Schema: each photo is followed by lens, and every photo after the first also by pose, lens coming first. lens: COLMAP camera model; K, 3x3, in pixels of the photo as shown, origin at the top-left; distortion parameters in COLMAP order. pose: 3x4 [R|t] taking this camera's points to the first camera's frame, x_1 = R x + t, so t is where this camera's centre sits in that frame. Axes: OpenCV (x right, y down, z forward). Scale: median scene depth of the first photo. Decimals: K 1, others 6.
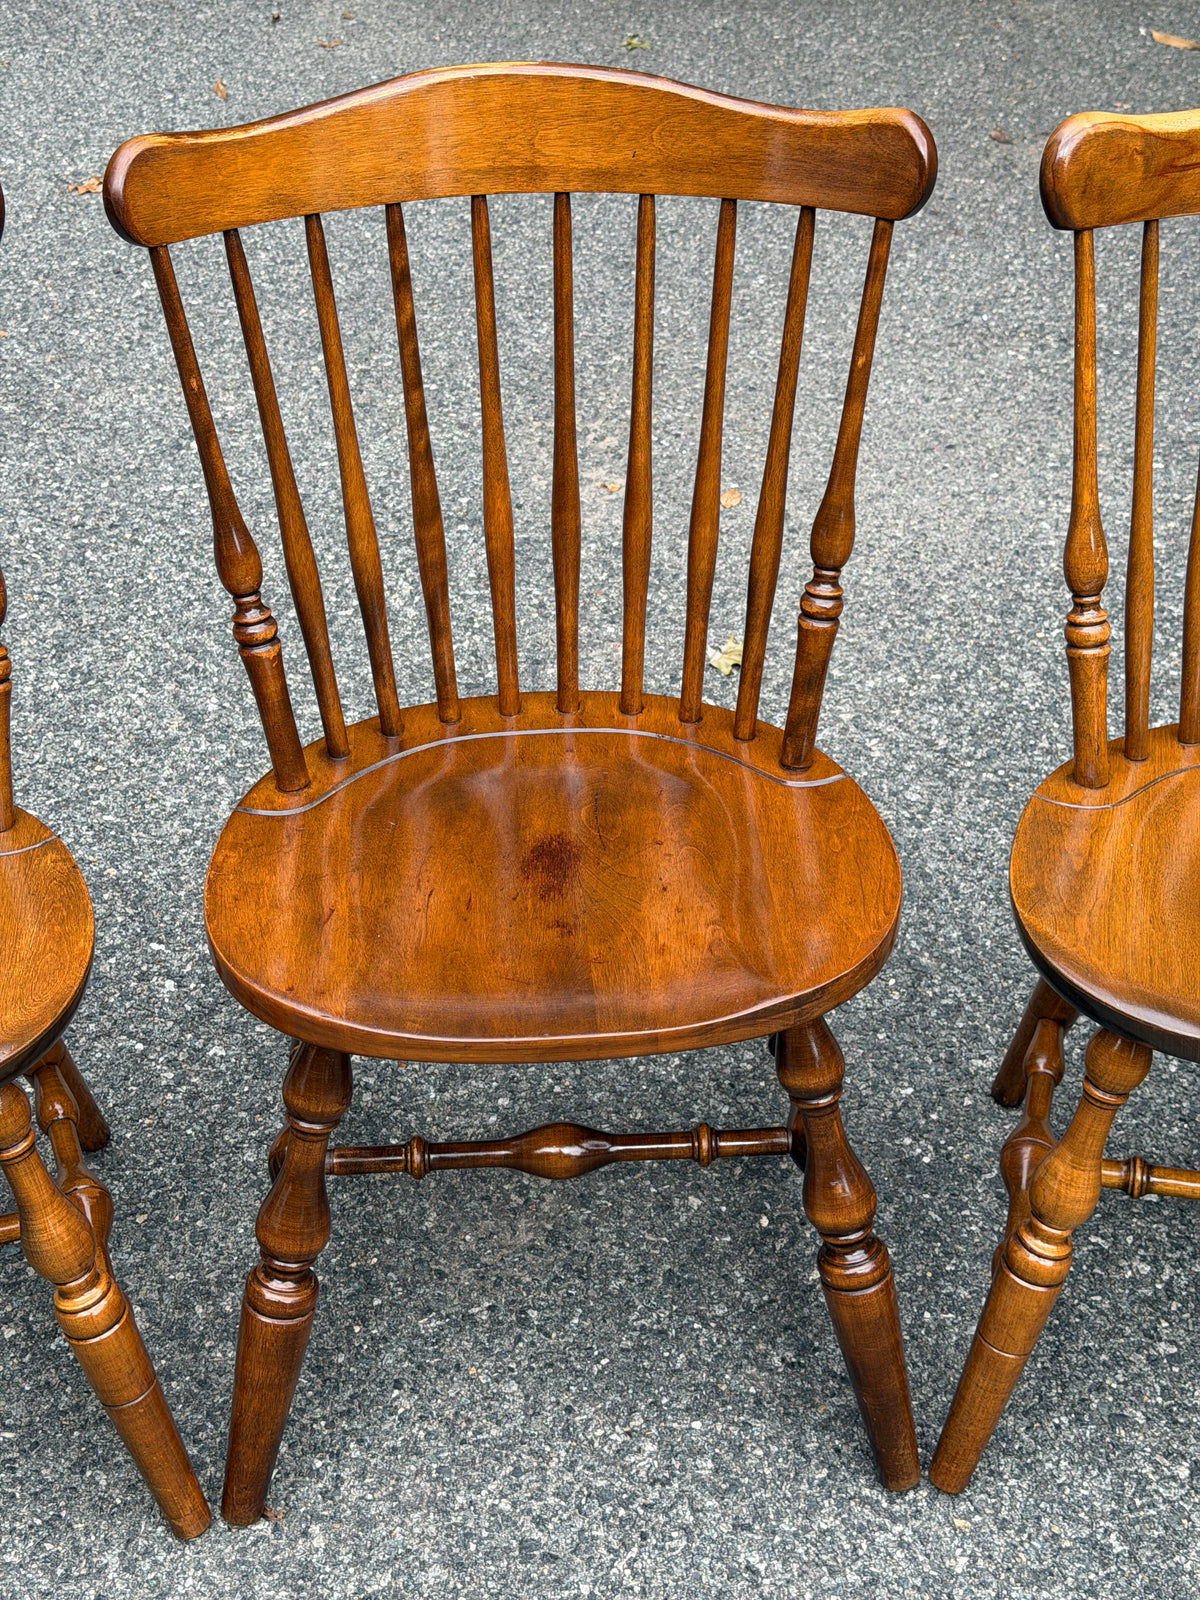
lens RADIAL K [[2250.5, 0, 595.2], [0, 2250.5, 794.9], [0, 0, 1]] dist [0.120475, 0.000000]
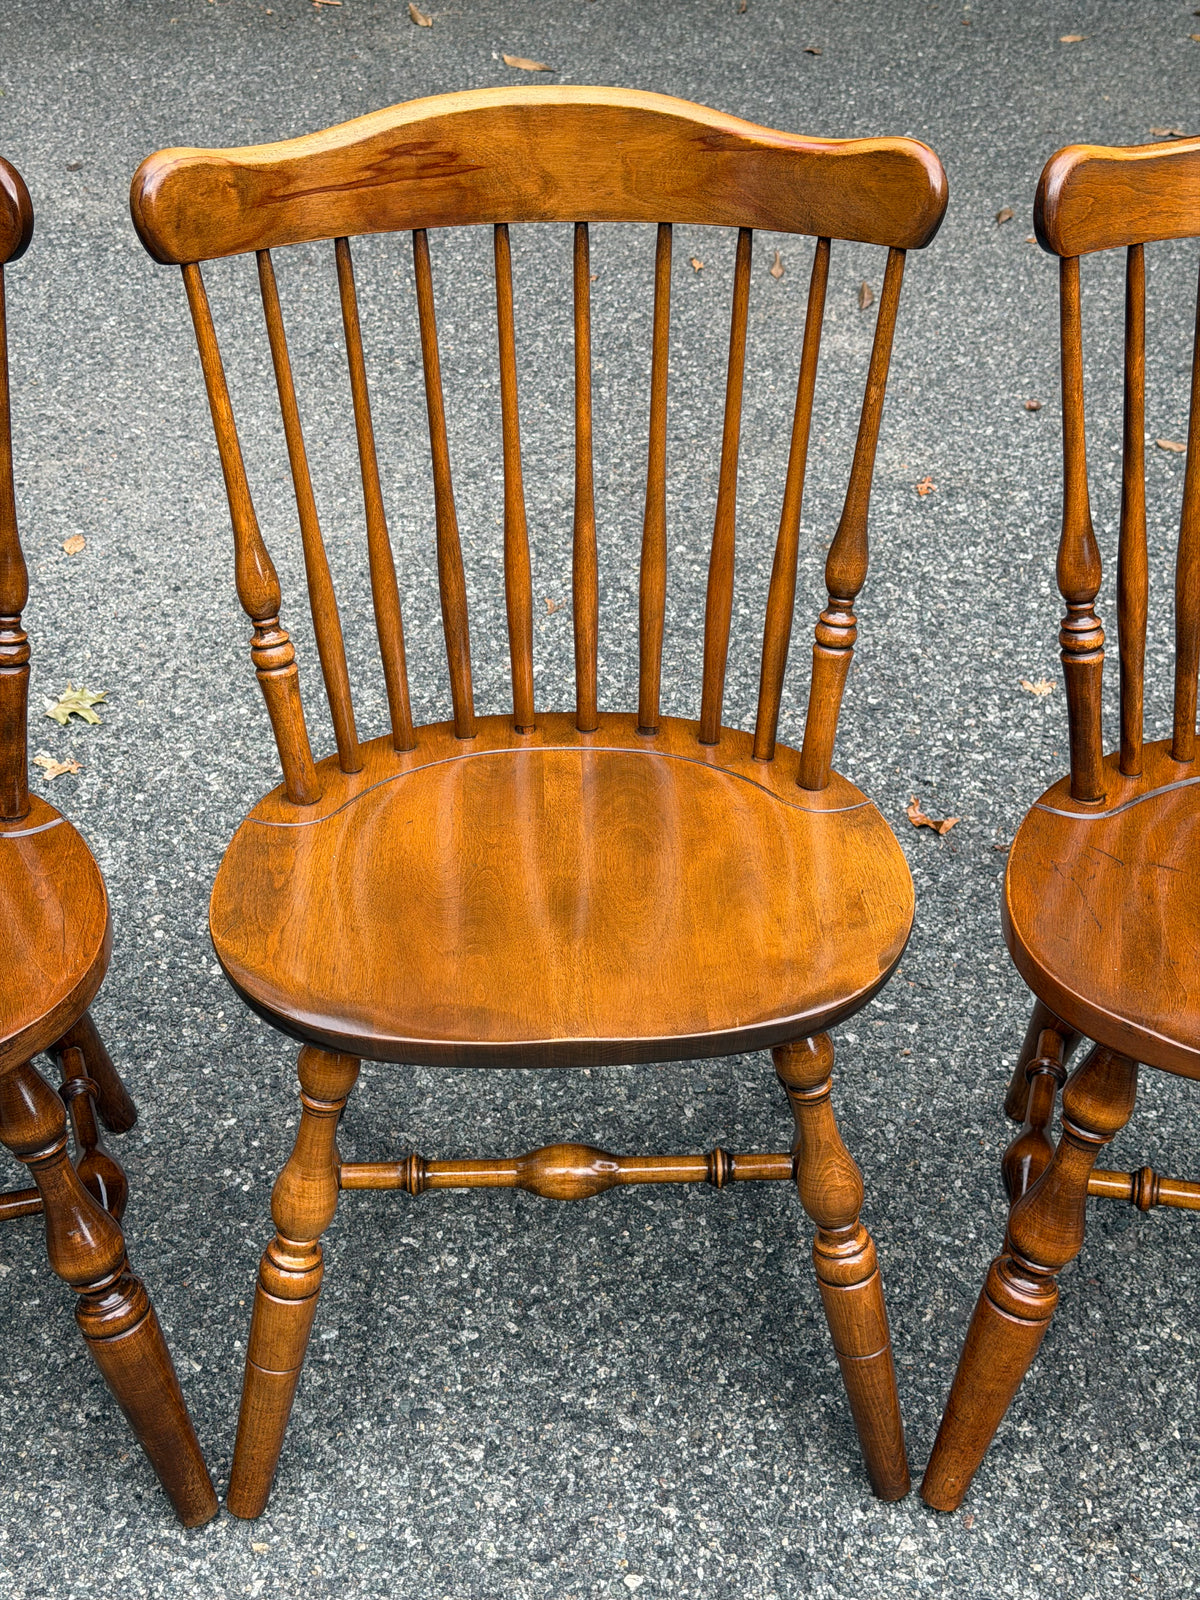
lens RADIAL K [[2250.5, 0, 597.7], [0, 2250.5, 796.6], [0, 0, 1]] dist [0.120475, 0.000000]
pose [[0.977355, -0.114198, 0.178147, 0.116083], [0.116279, 0.993216, -0.001252, 0.006908], [-0.176795, 0.021938, 0.984003, -0.016009]]
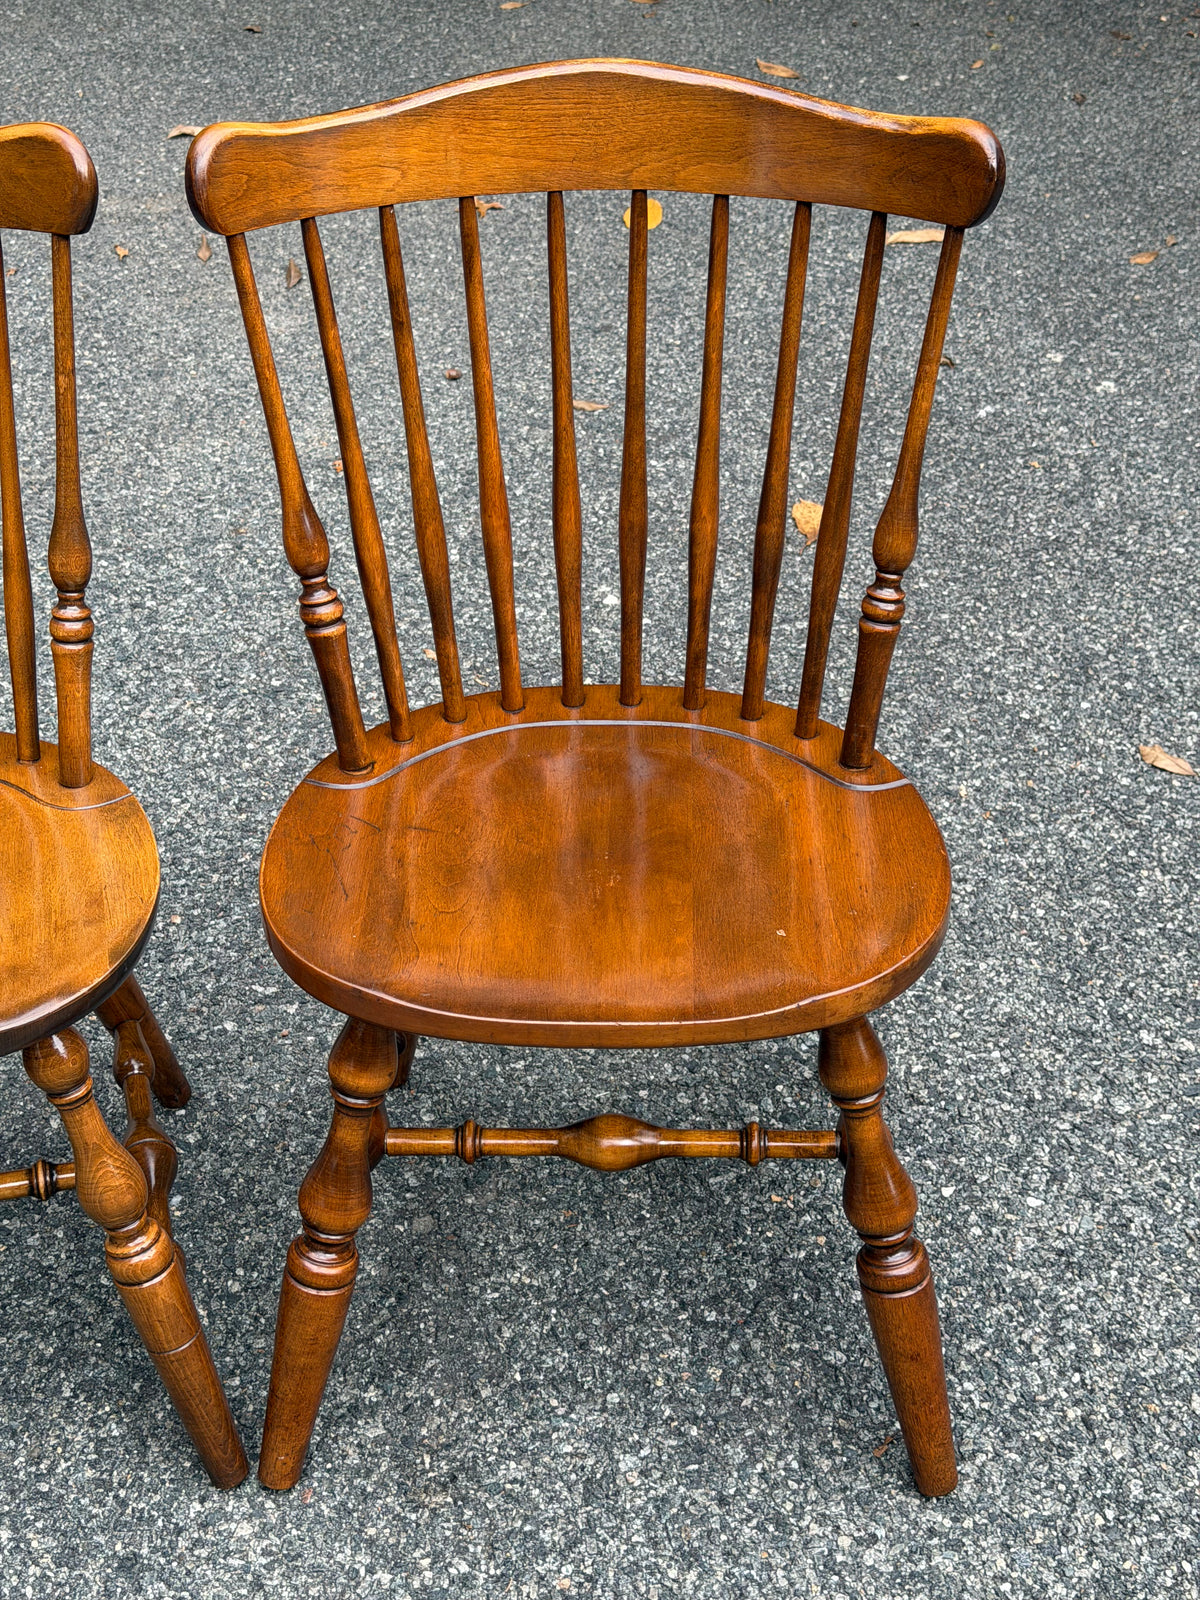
lens RADIAL K [[2250.5, 0, 598.3], [0, 2250.5, 791.8], [0, 0, 1]] dist [0.120475, 0.000000]
pose [[0.925532, -0.212816, 0.313211, 0.238734], [0.214084, 0.976331, 0.030767, 0.026201], [-0.312345, 0.038578, 0.949185, -0.046404]]
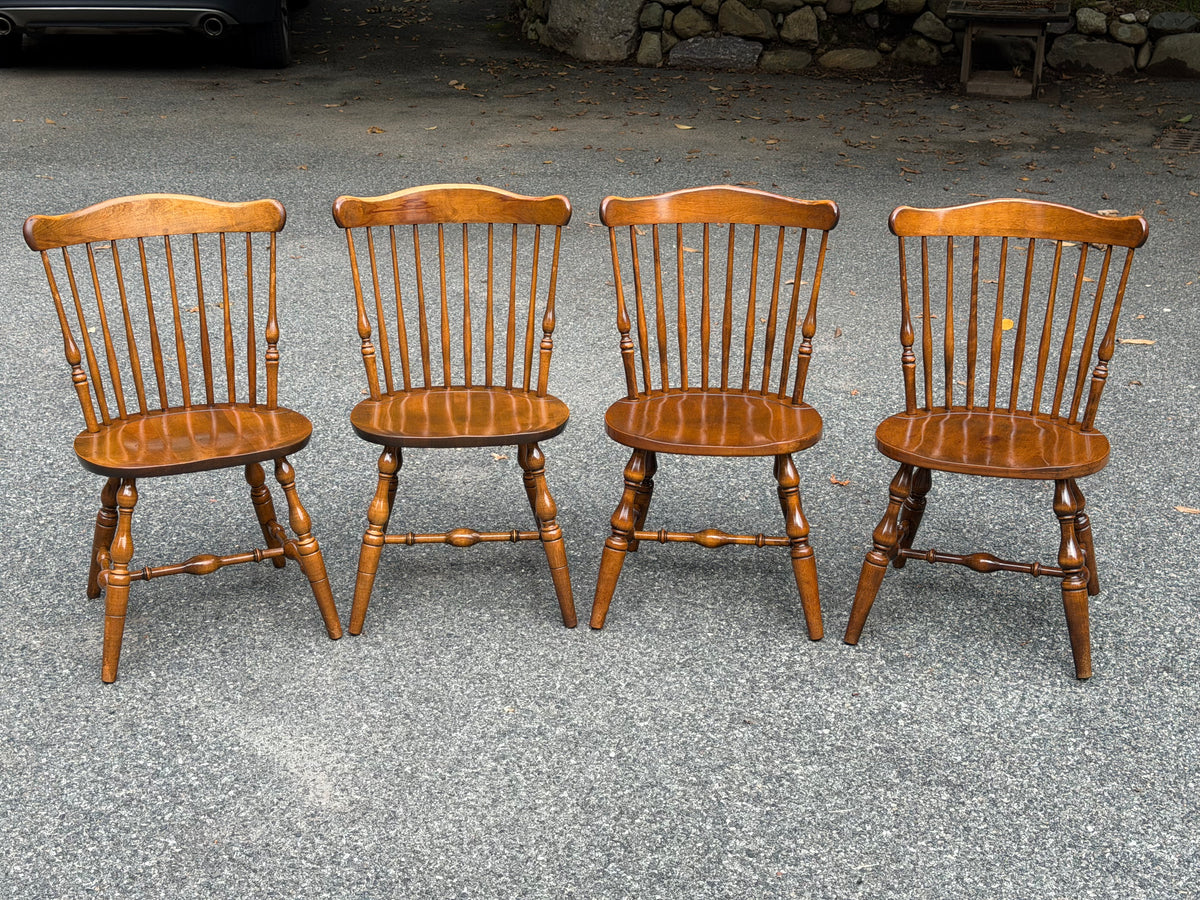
lens RADIAL K [[1687.9, 0, 592.9], [0, 1687.9, 459.9], [0, 0, 1]] dist [0.120475, 0.000000]
pose [[0.992039, -0.034516, 0.121108, -0.073739], [0.064364, 0.965575, -0.252036, 0.482732], [-0.108239, 0.257824, 0.960110, -0.888261]]
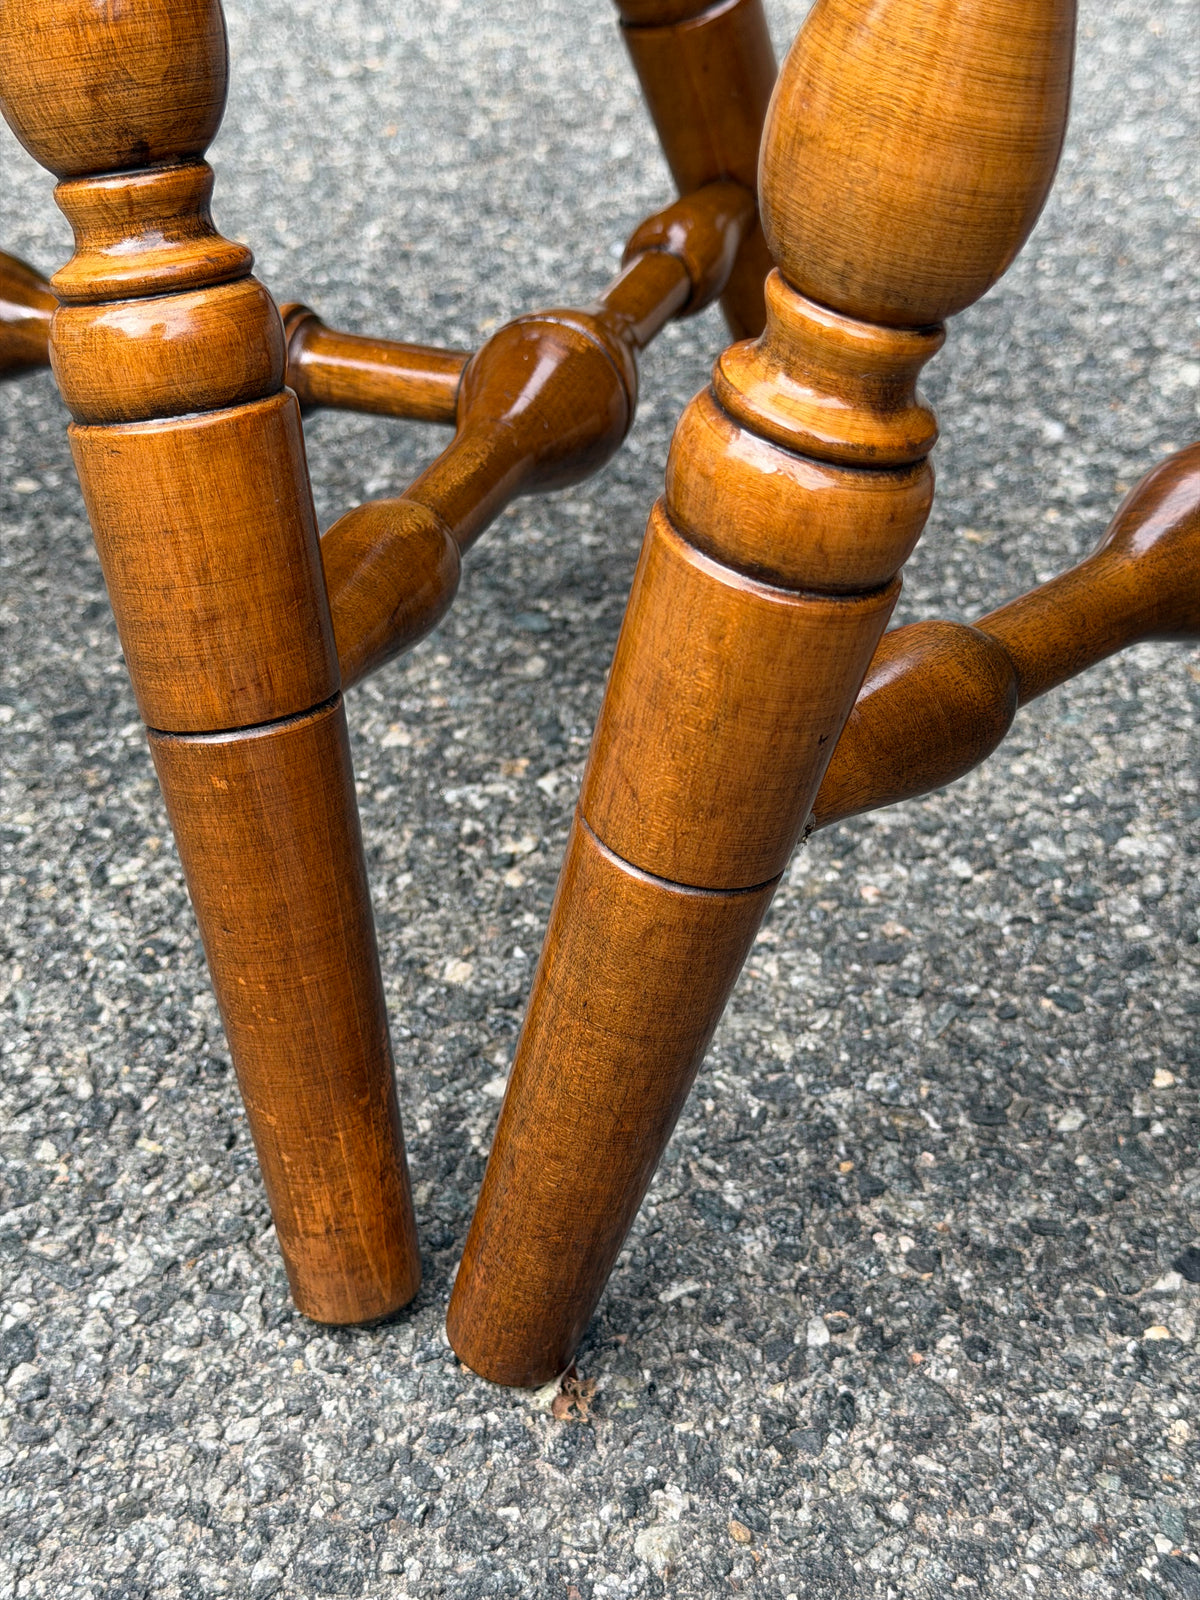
lens RADIAL K [[2250.5, 0, 608.4], [0, 2250.5, 802.9], [0, 0, 1]] dist [0.120475, 0.000000]
pose [[0.763612, 0.324630, -0.558132, 0.001316], [-0.350542, 0.934367, 0.063865, 0.158591], [0.542233, 0.146880, 0.827291, 0.527784]]
